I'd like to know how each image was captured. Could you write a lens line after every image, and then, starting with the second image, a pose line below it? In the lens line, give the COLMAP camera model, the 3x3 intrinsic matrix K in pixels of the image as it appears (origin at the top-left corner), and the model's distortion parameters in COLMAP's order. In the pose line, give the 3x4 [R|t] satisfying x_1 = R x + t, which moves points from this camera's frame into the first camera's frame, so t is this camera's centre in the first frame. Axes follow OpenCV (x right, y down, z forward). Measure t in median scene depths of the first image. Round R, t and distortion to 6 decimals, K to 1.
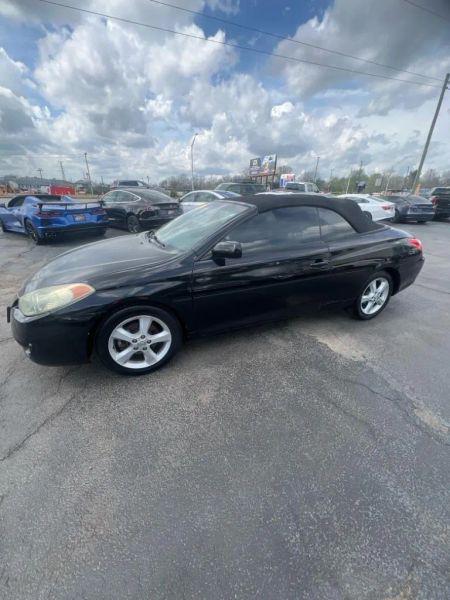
lens RADIAL K [[251.5, 0, 221.5], [0, 251.5, 303.3], [0, 0, 1]] dist [0.000226, -0.000170]
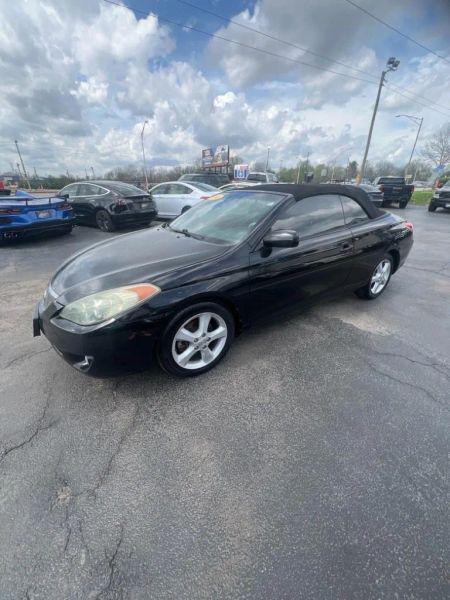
lens RADIAL K [[253.9, 0, 224.1], [0, 253.9, 300.6], [0, 0, 1]] dist [-0.000123, -0.001830]
pose [[0.982019, -0.089484, 0.166229, -0.229253], [0.086796, 0.995952, 0.023381, -0.007280], [-0.167649, -0.008532, 0.985810, 0.020965]]
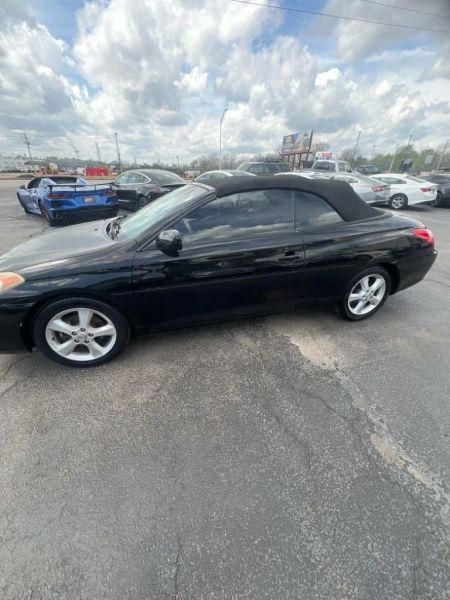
lens RADIAL K [[247.1, 0, 220.1], [0, 247.1, 309.2], [0, 0, 1]] dist [0.004004, -0.000659]
pose [[0.992469, 0.054164, -0.109868, 0.181898], [-0.044290, 0.994920, 0.090406, -0.031327], [0.114206, -0.084859, 0.989826, 0.079330]]
